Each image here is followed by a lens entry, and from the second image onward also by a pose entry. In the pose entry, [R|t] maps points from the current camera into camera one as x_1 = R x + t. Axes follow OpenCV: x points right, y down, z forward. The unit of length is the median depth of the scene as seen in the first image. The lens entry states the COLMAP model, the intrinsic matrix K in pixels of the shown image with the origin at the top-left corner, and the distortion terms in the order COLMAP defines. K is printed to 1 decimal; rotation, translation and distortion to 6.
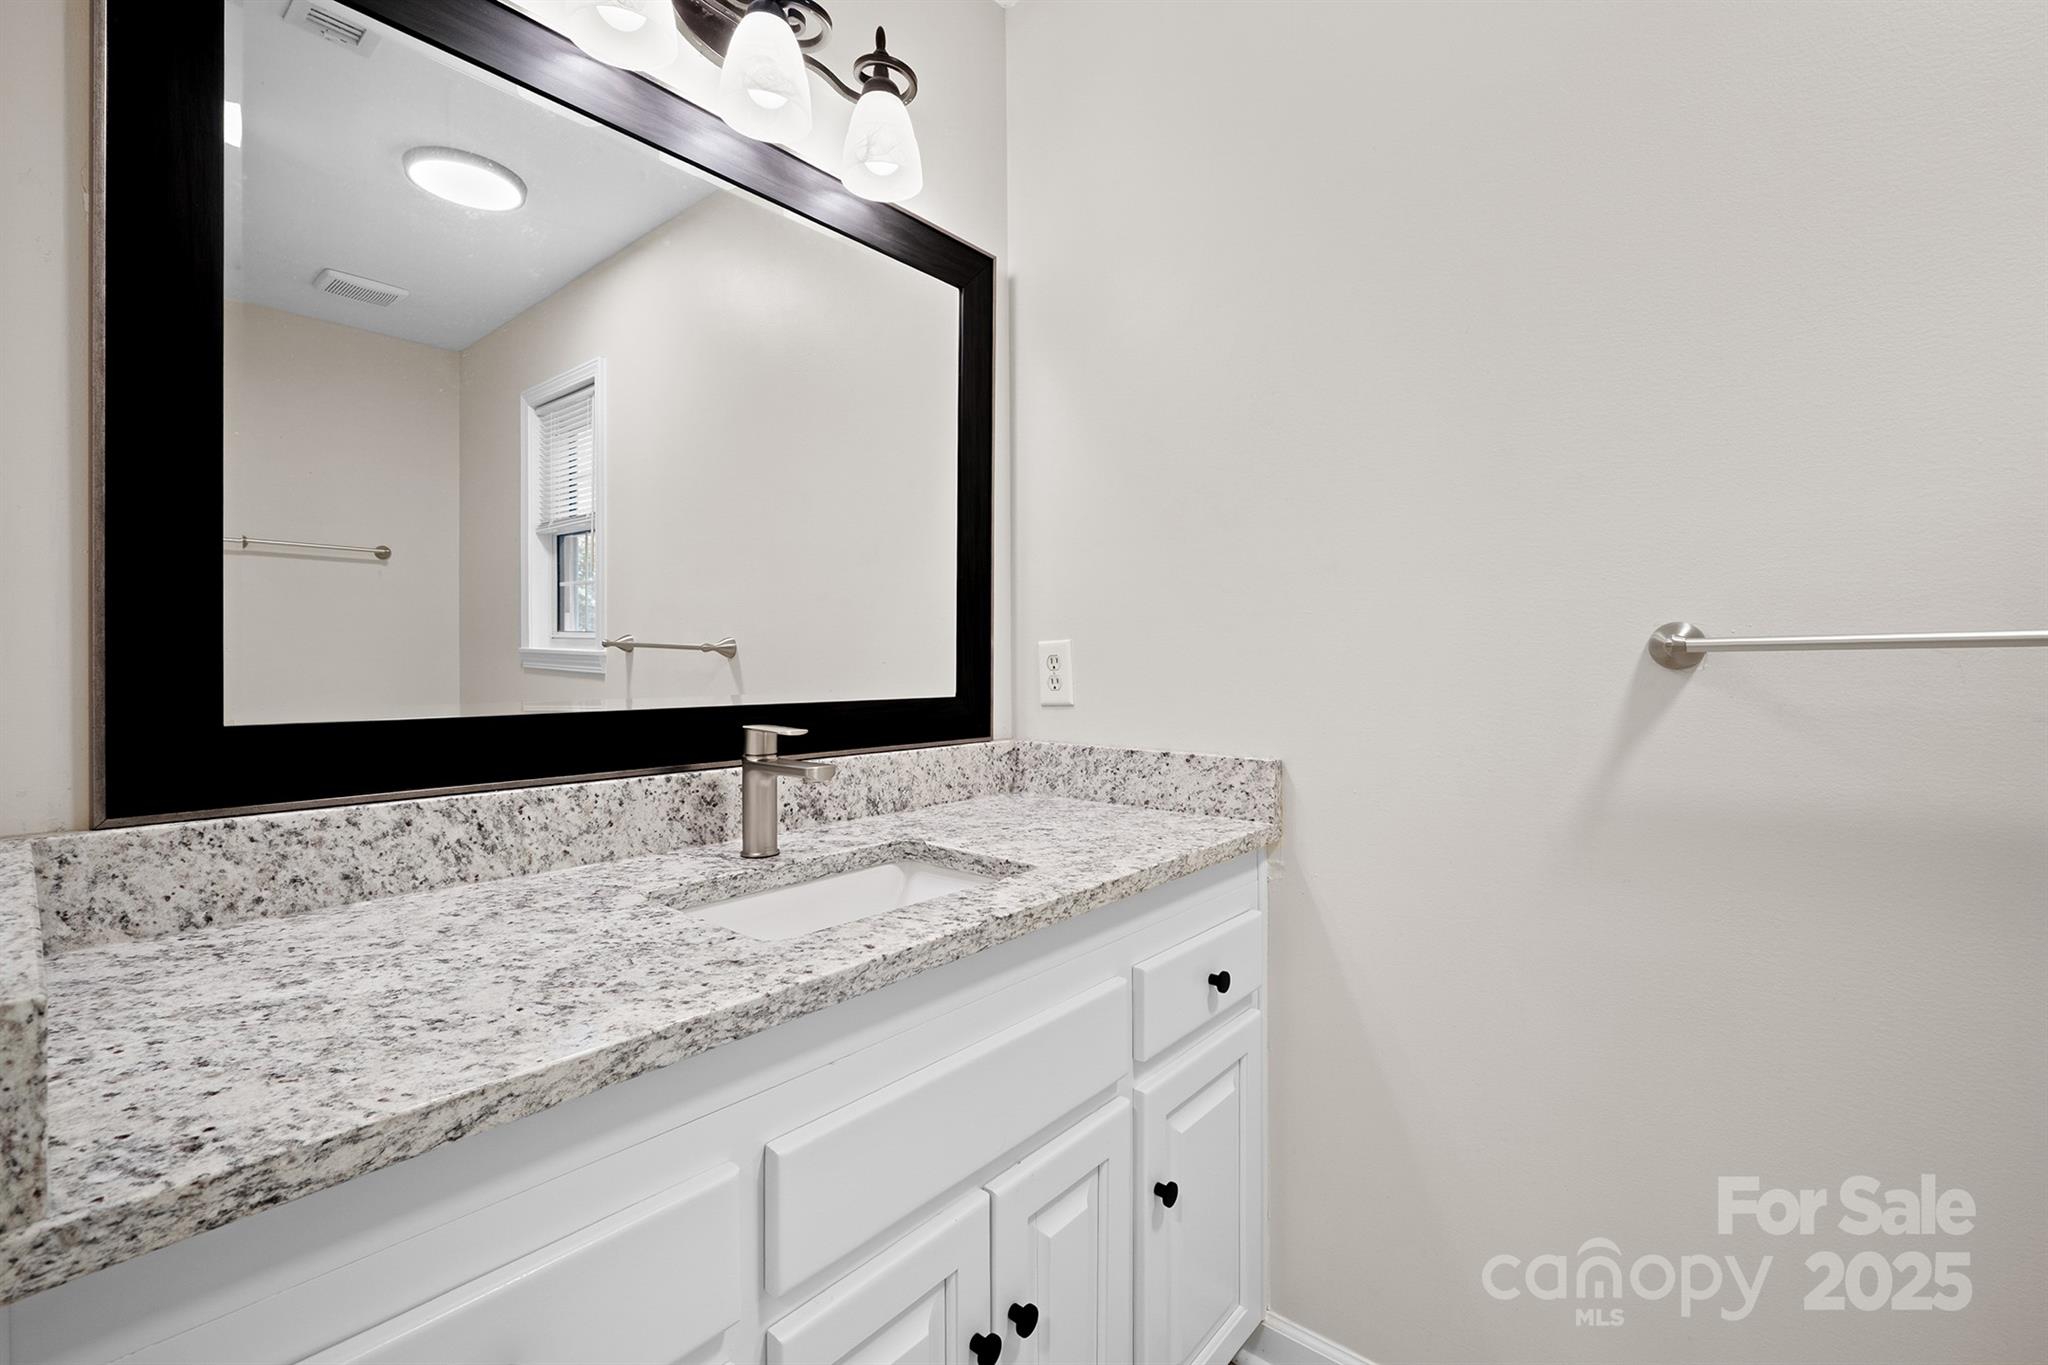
lens RADIAL K [[881.8, 0, 1024.0], [0, 881.8, 682.5], [0, 0, 1]] dist [-0.008198, -0.000349]
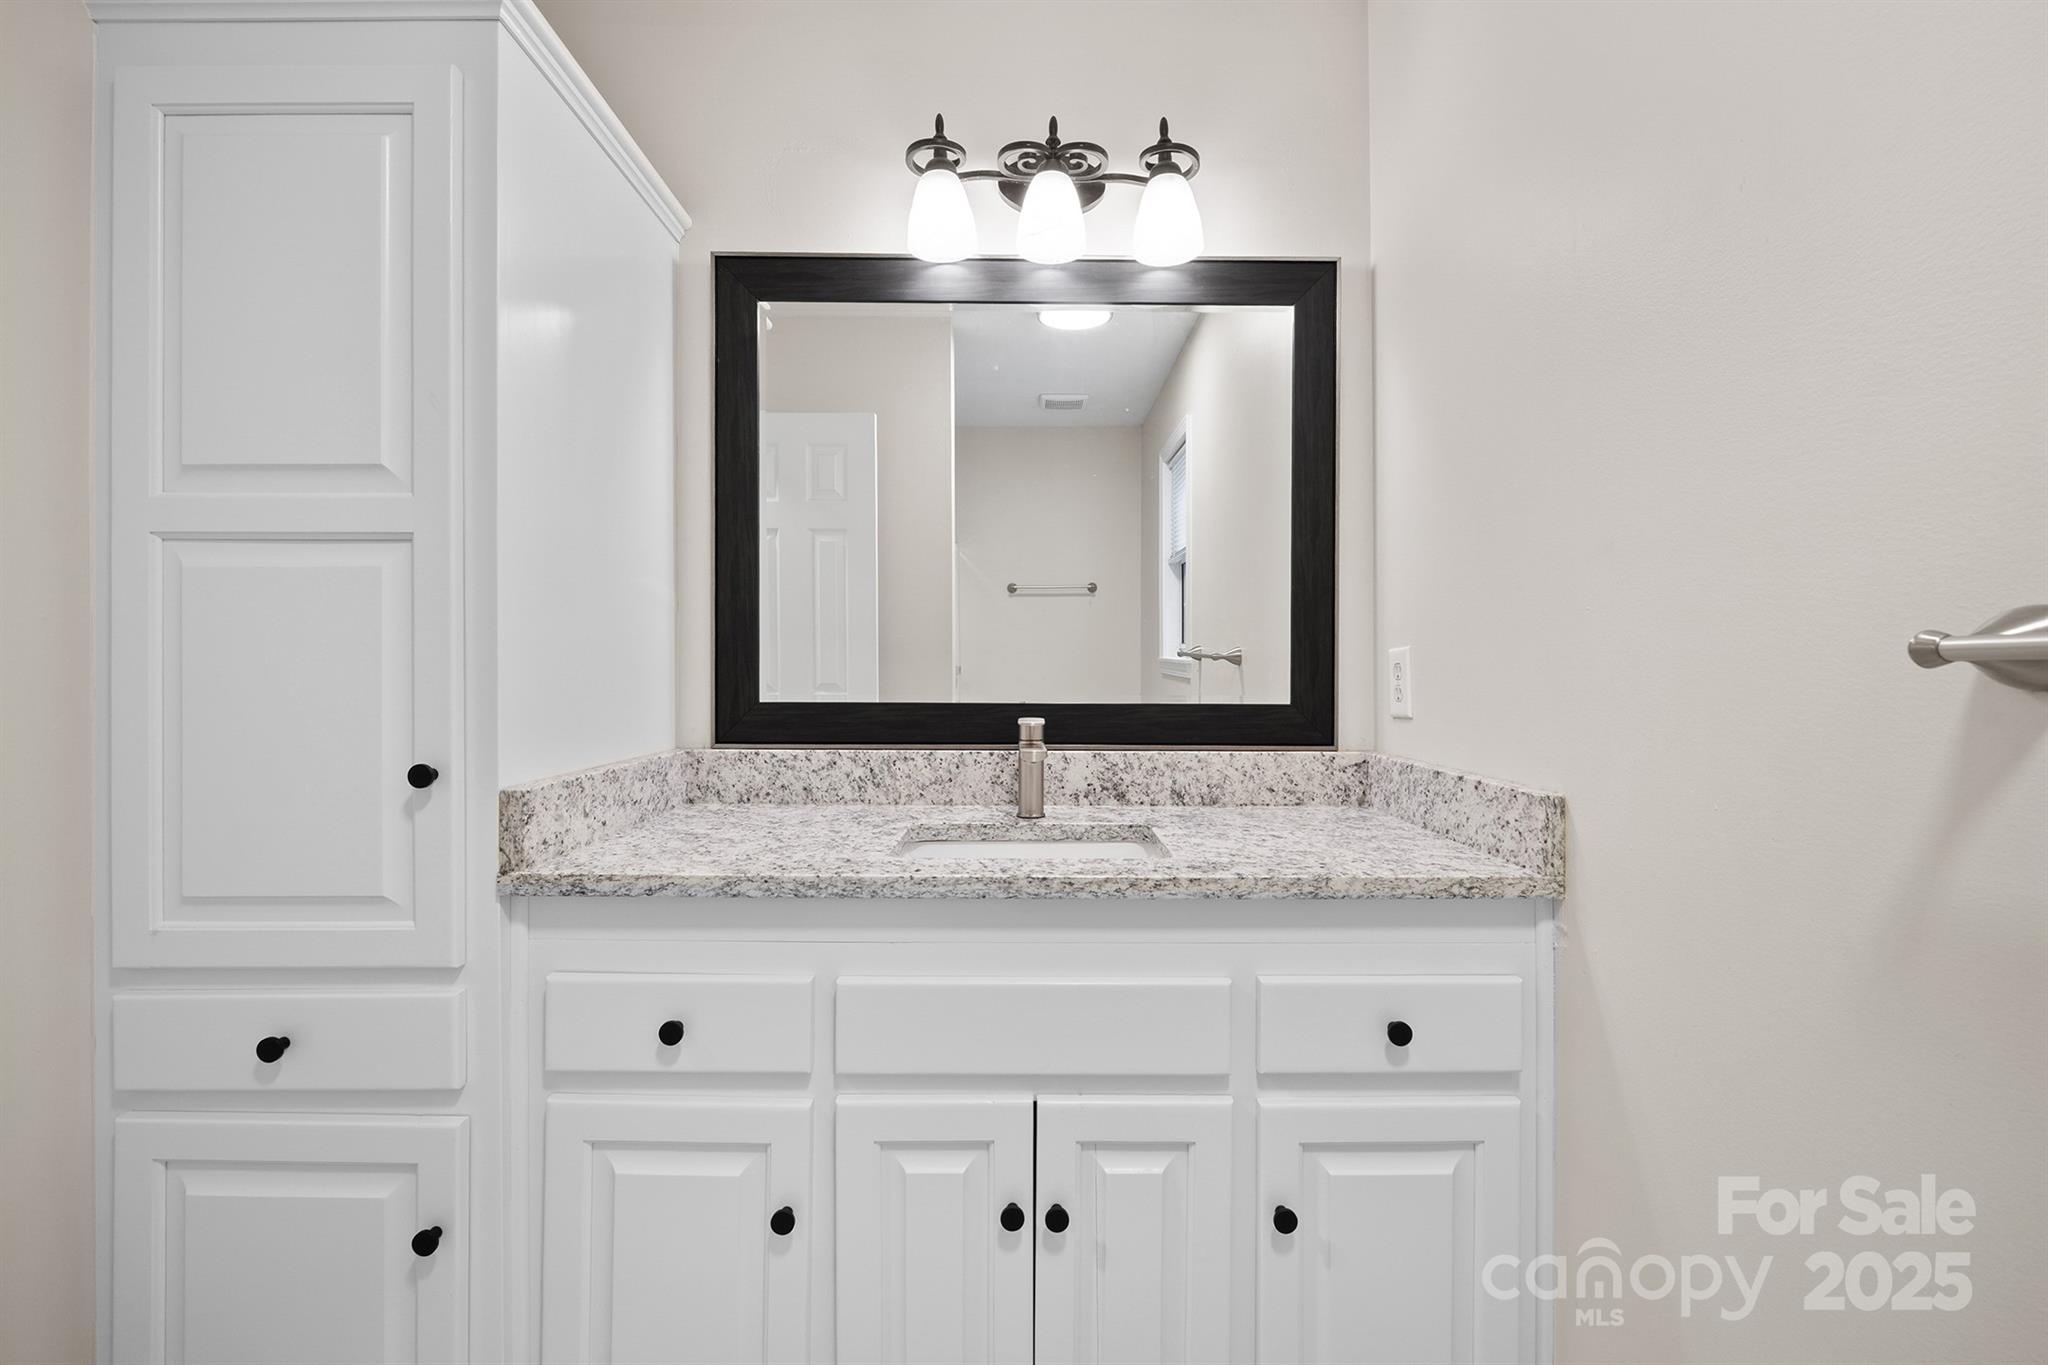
lens RADIAL K [[881.8, 0, 1024.0], [0, 881.8, 682.5], [0, 0, 1]] dist [-0.008198, -0.000349]
pose [[0.636257, 0.014988, -0.771332, 0.717532], [-0.020242, 0.999791, 0.002729, -0.007743], [0.771212, 0.013877, 0.636428, 0.155486]]
